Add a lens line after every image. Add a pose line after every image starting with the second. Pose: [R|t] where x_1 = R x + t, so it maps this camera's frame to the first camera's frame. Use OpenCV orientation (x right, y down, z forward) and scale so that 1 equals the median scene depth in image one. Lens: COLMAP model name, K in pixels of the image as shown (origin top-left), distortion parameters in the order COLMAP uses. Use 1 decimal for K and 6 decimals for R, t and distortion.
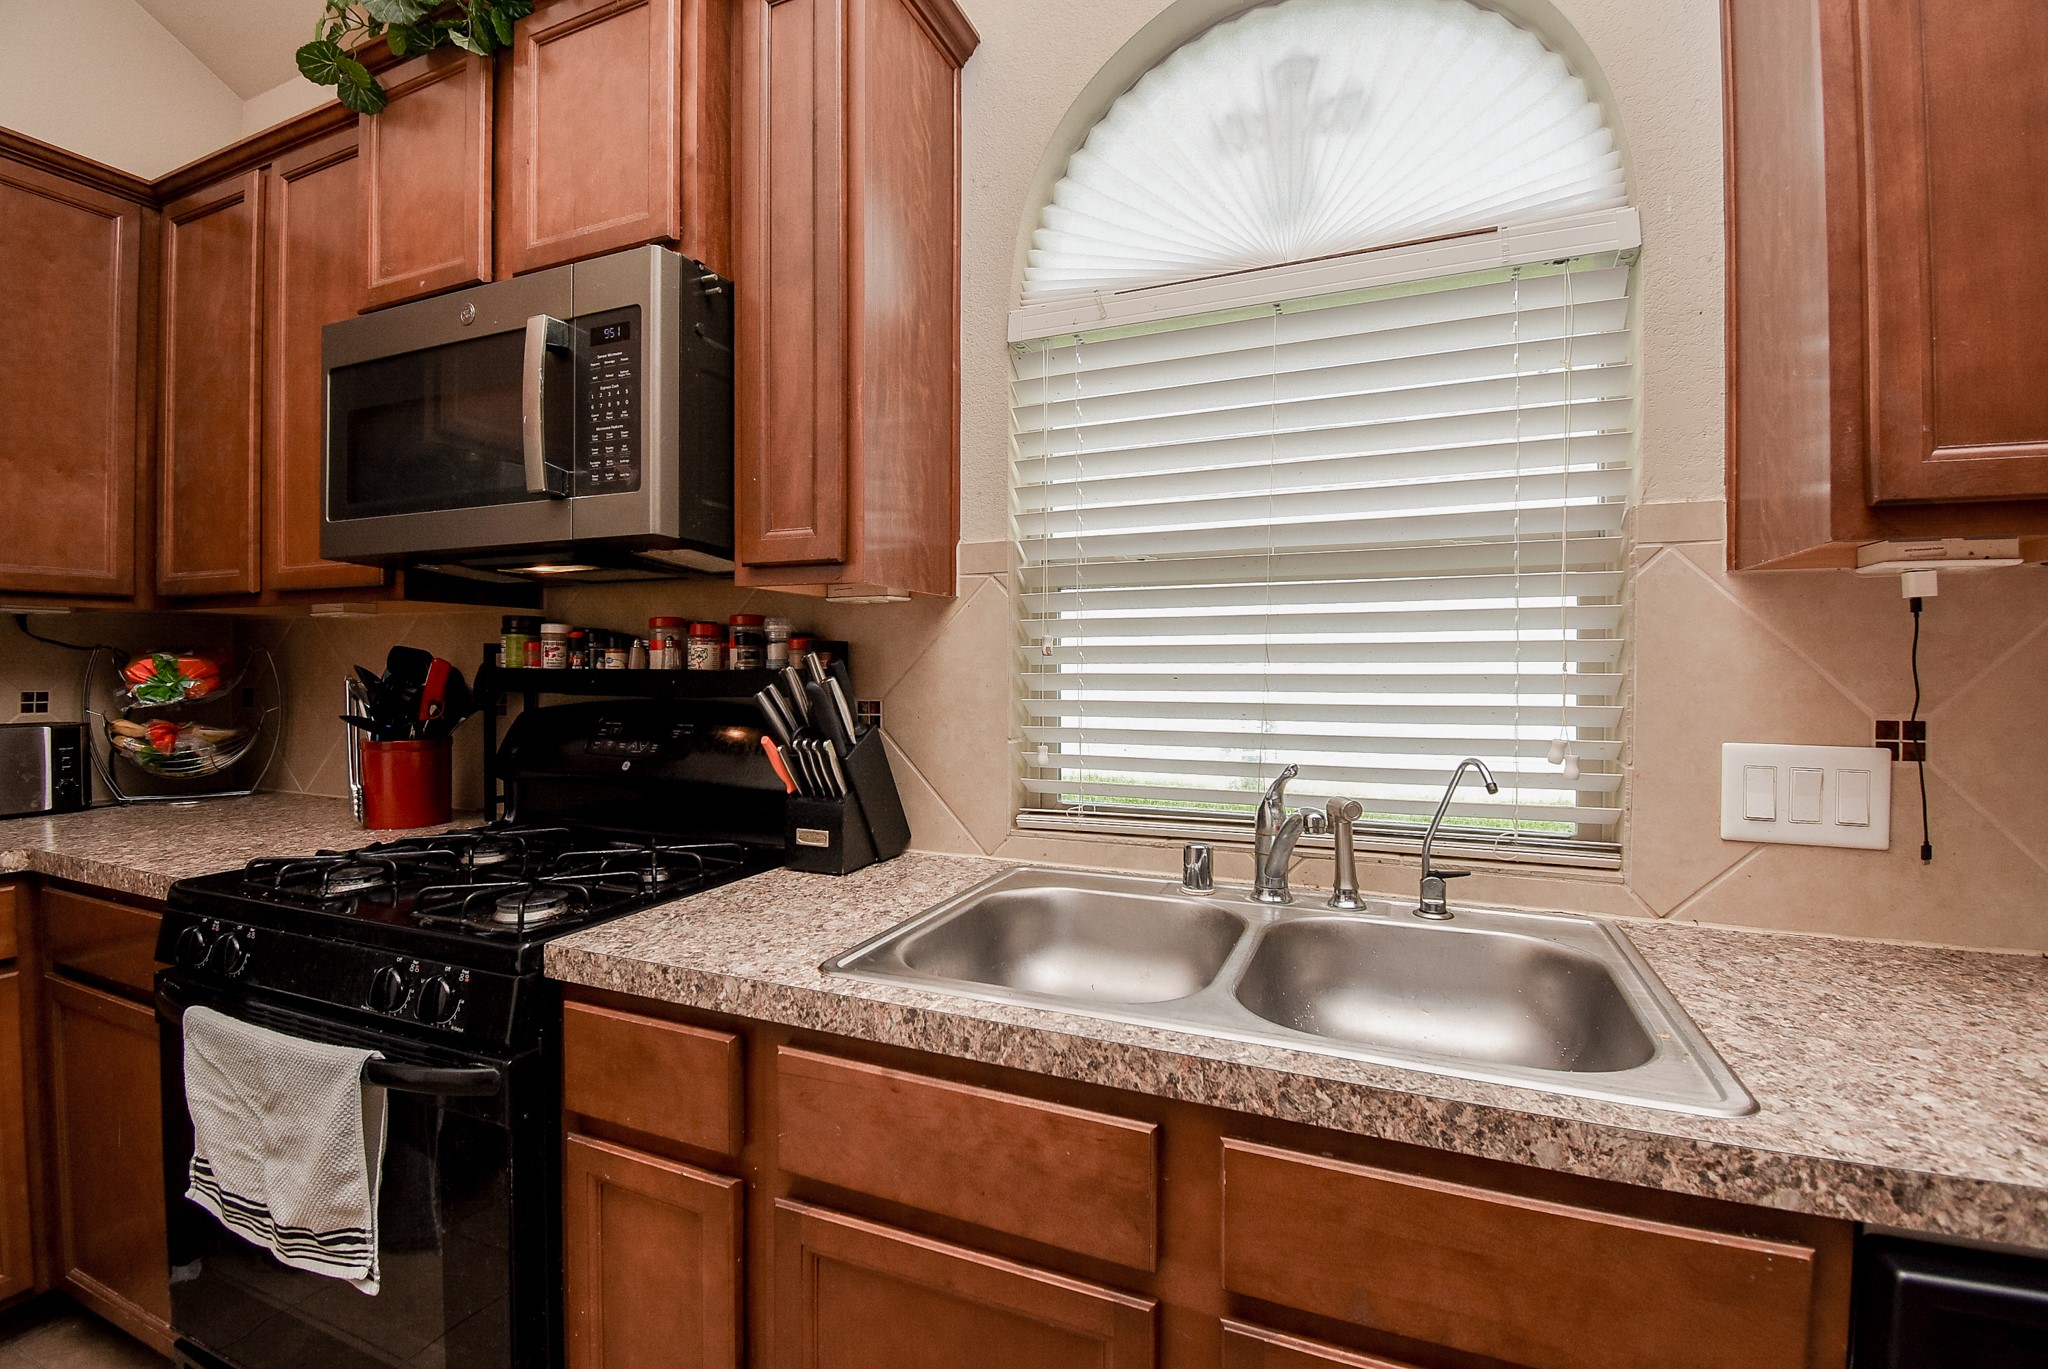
lens RADIAL K [[899.5, 0, 1019.7], [0, 899.5, 668.4], [0, 0, 1]] dist [0.020906, -0.024800]
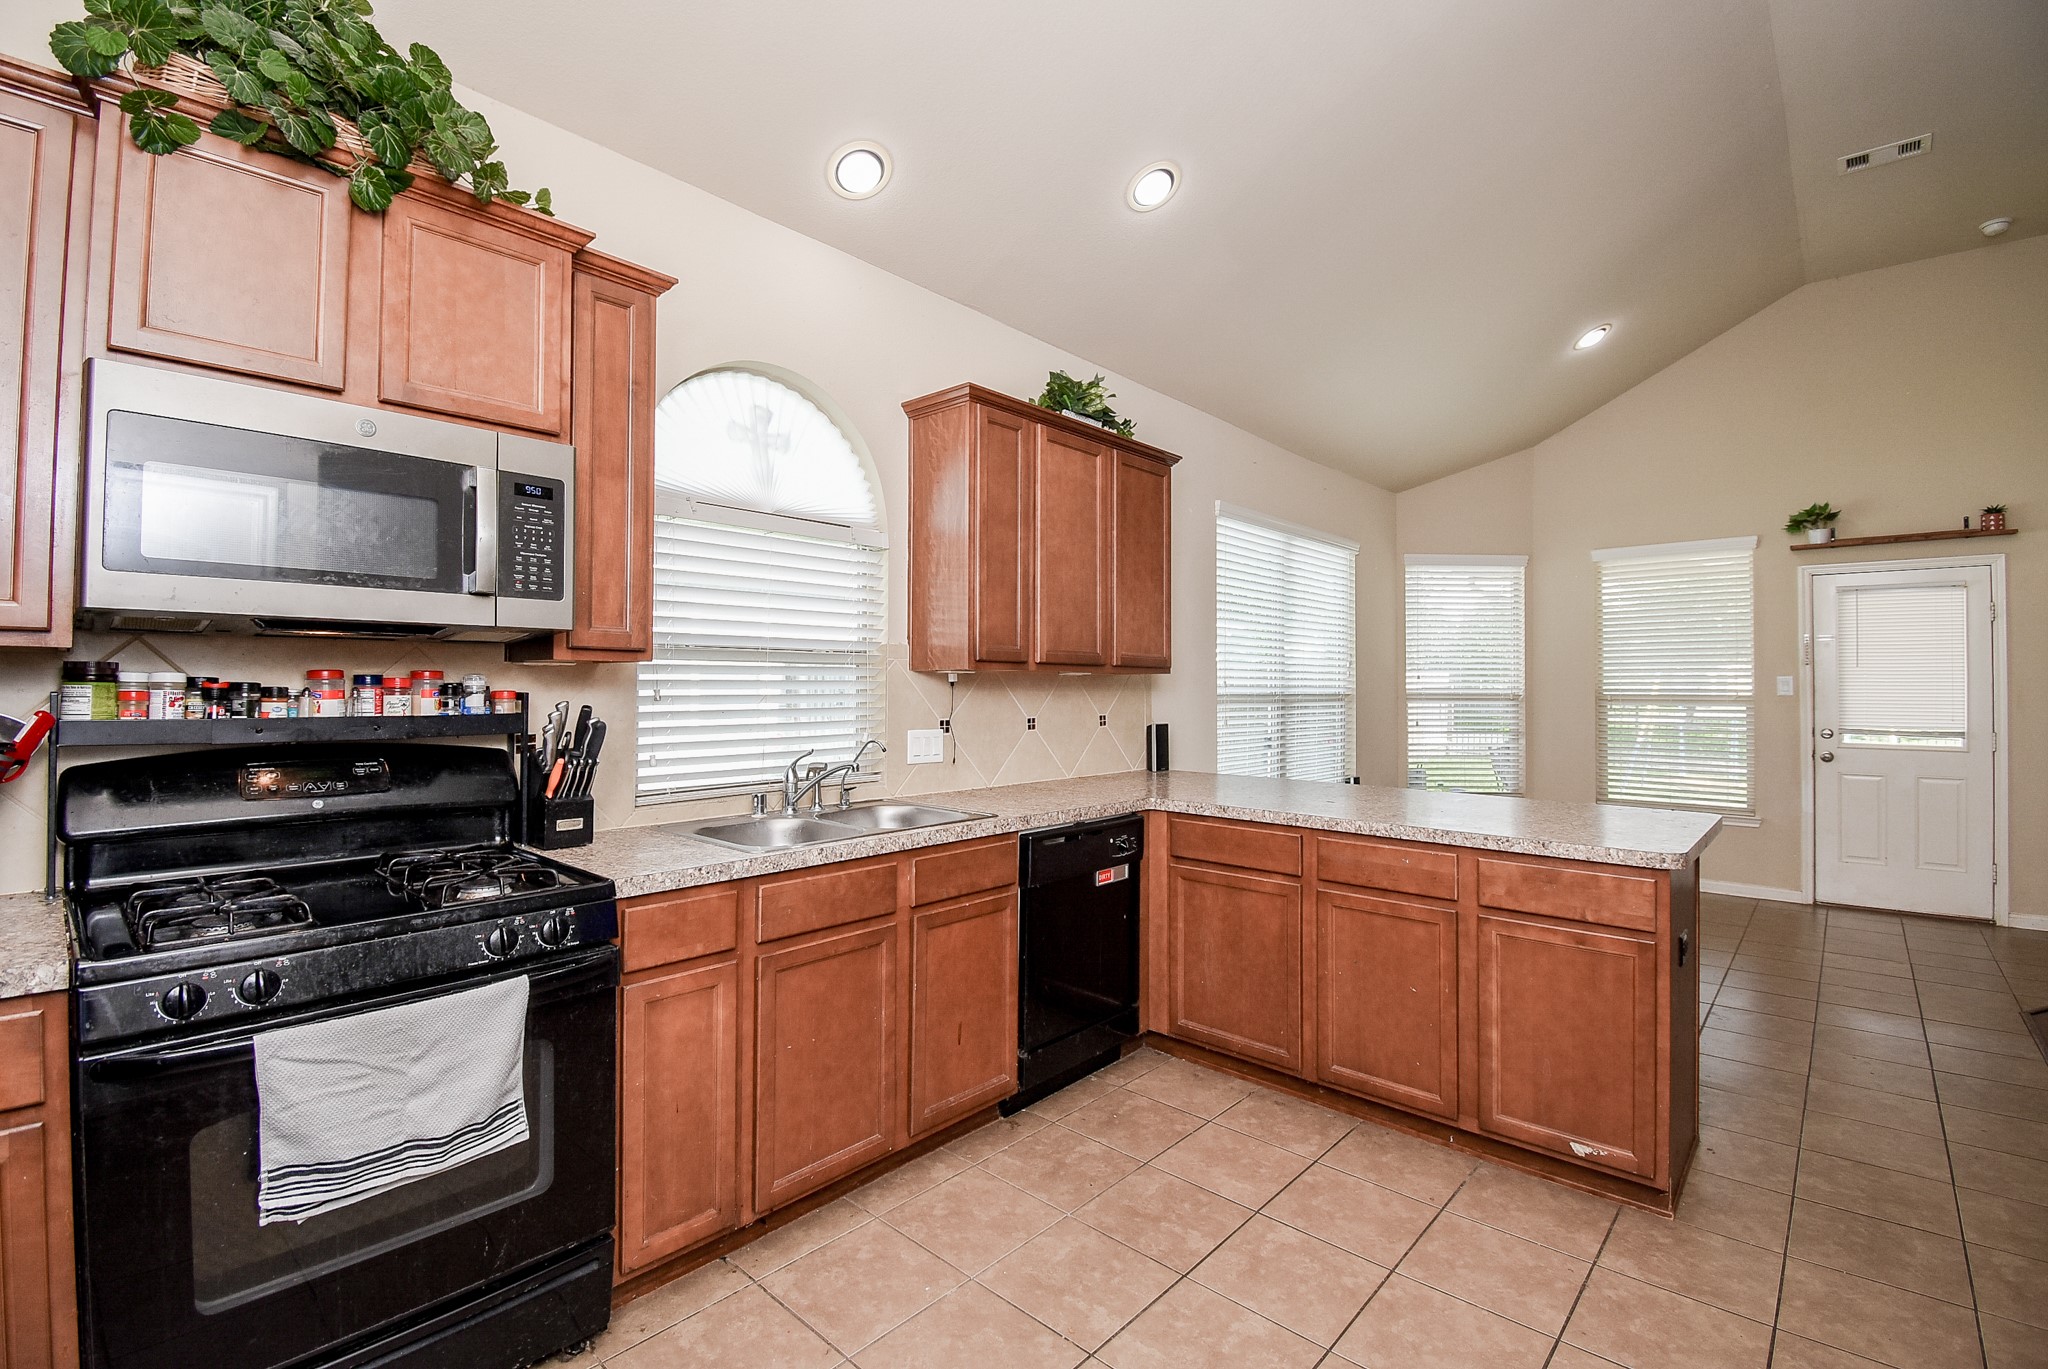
lens RADIAL K [[899.5, 0, 1019.7], [0, 899.5, 668.4], [0, 0, 1]] dist [0.020906, -0.024800]
pose [[0.335742, 0.019493, 0.941752, -1.566351], [0.000276, 0.999784, -0.020792, -0.048141], [-0.941954, 0.007241, 0.335664, -0.246284]]
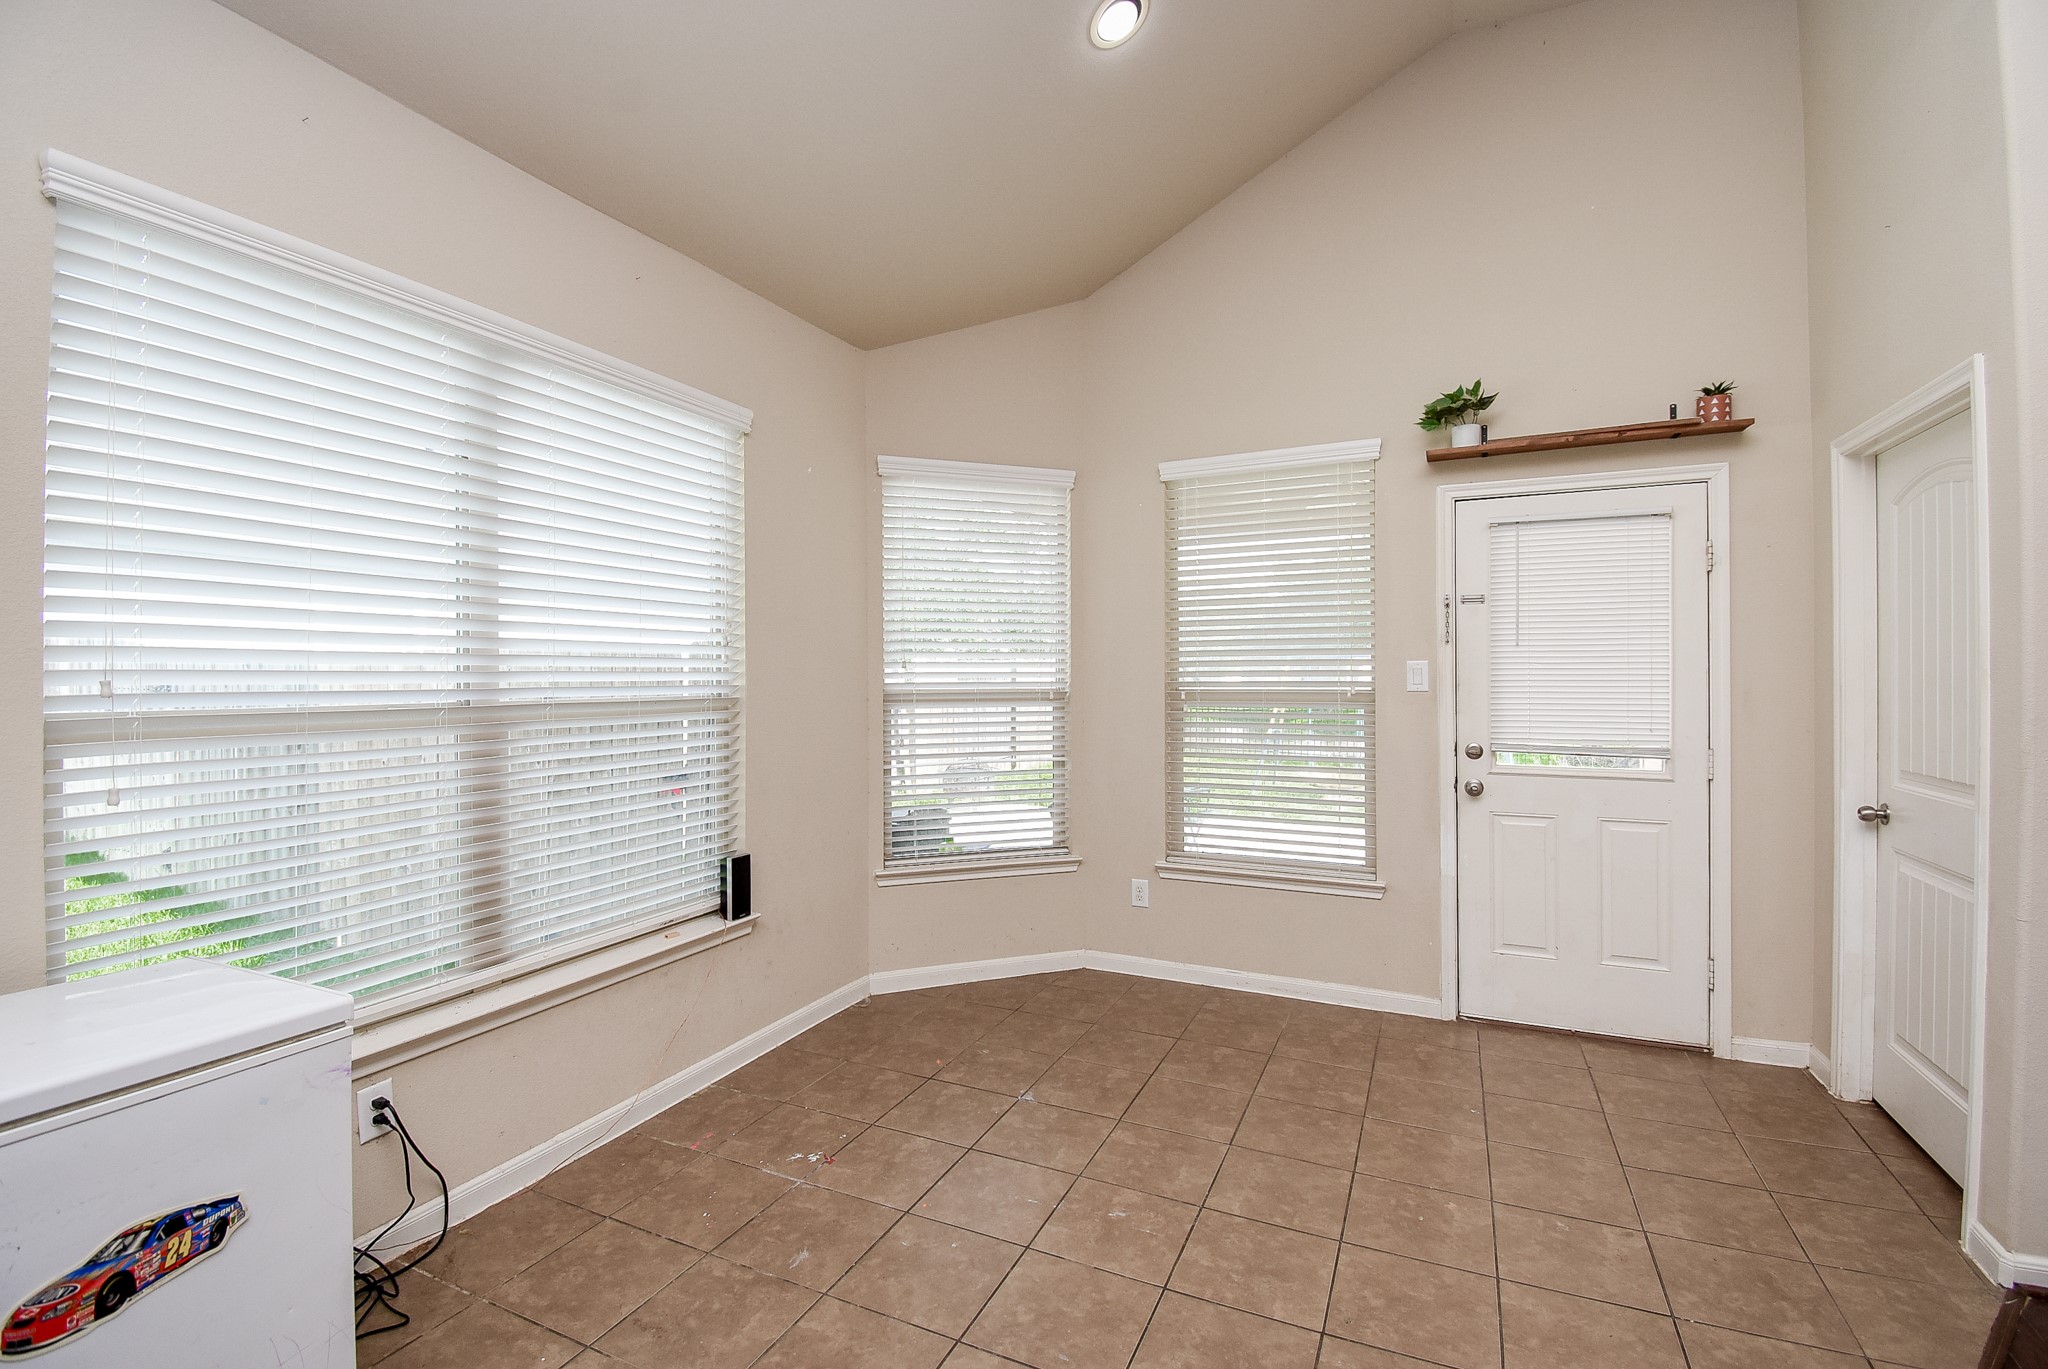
lens RADIAL K [[888.6, 0, 1026.3], [0, 888.6, 667.3], [0, 0, 1]] dist [0.000331, 0.000044]
pose [[0.036386, 0.005664, 0.999322, 1.066845], [0.009436, 0.999937, -0.006012, -0.073561], [-0.999293, 0.009649, 0.036330, -1.185405]]
